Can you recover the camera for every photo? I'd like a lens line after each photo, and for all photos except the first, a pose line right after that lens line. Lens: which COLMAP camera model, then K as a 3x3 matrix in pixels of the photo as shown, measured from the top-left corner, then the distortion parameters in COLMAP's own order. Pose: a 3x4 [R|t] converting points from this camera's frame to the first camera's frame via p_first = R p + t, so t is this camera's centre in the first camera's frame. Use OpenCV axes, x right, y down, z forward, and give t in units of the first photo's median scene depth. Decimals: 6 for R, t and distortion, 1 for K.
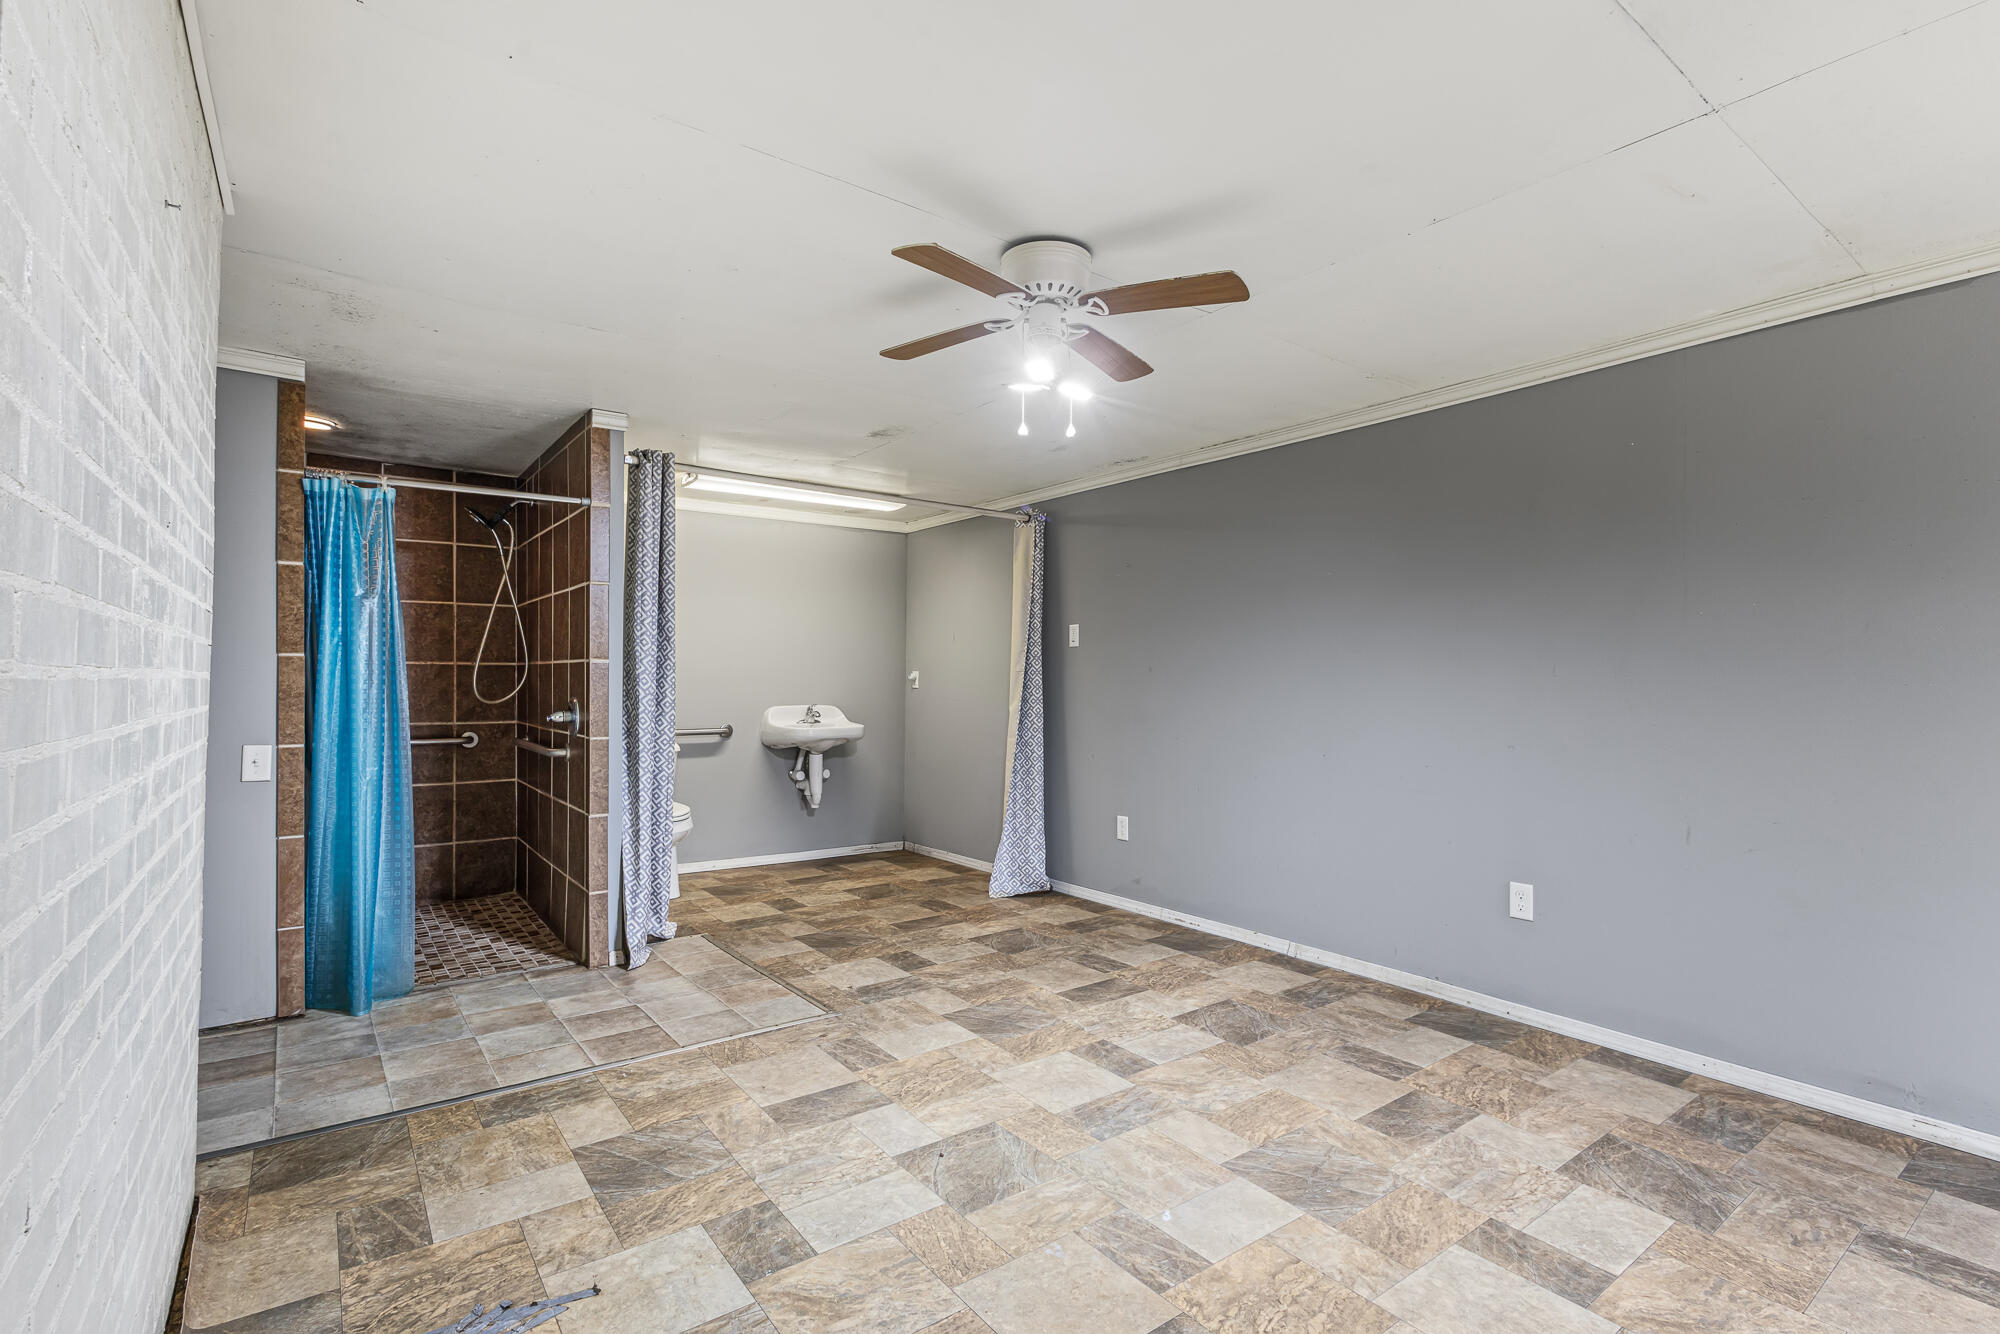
lens RADIAL K [[935.3, 0, 996.3], [0, 935.3, 651.9], [0, 0, 1]] dist [0.000225, 0.000537]
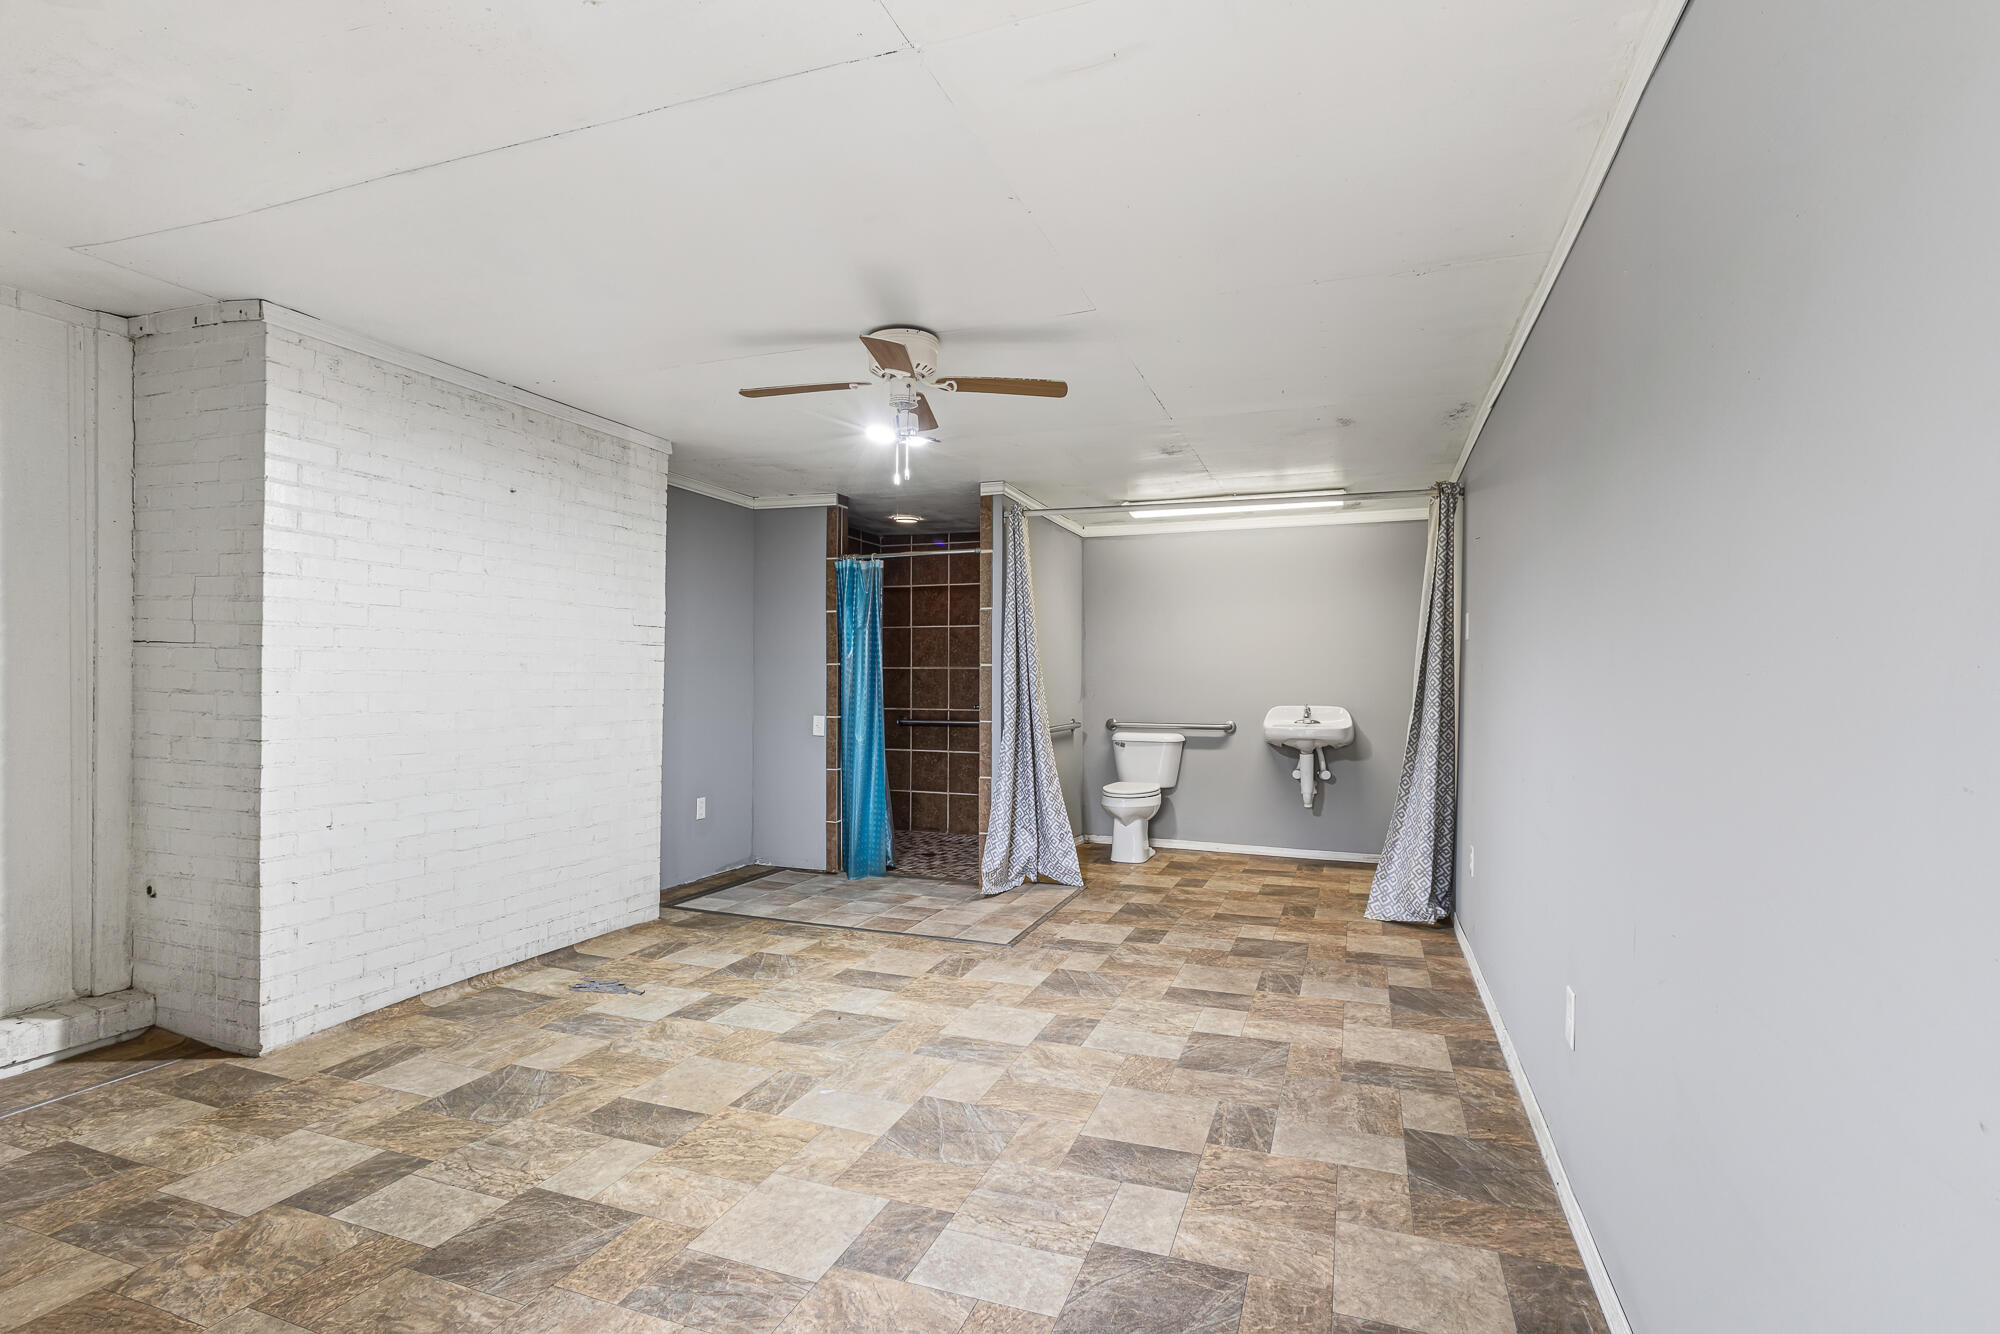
lens RADIAL K [[934.0, 0, 1004.9], [0, 934.0, 685.2], [0, 0, 1]] dist [-0.004075, 0.000536]
pose [[0.548519, 0.003921, -0.836129, 0.856737], [0.022780, 0.999548, 0.019632, 0.013356], [0.835828, -0.029816, 0.548181, 0.316751]]
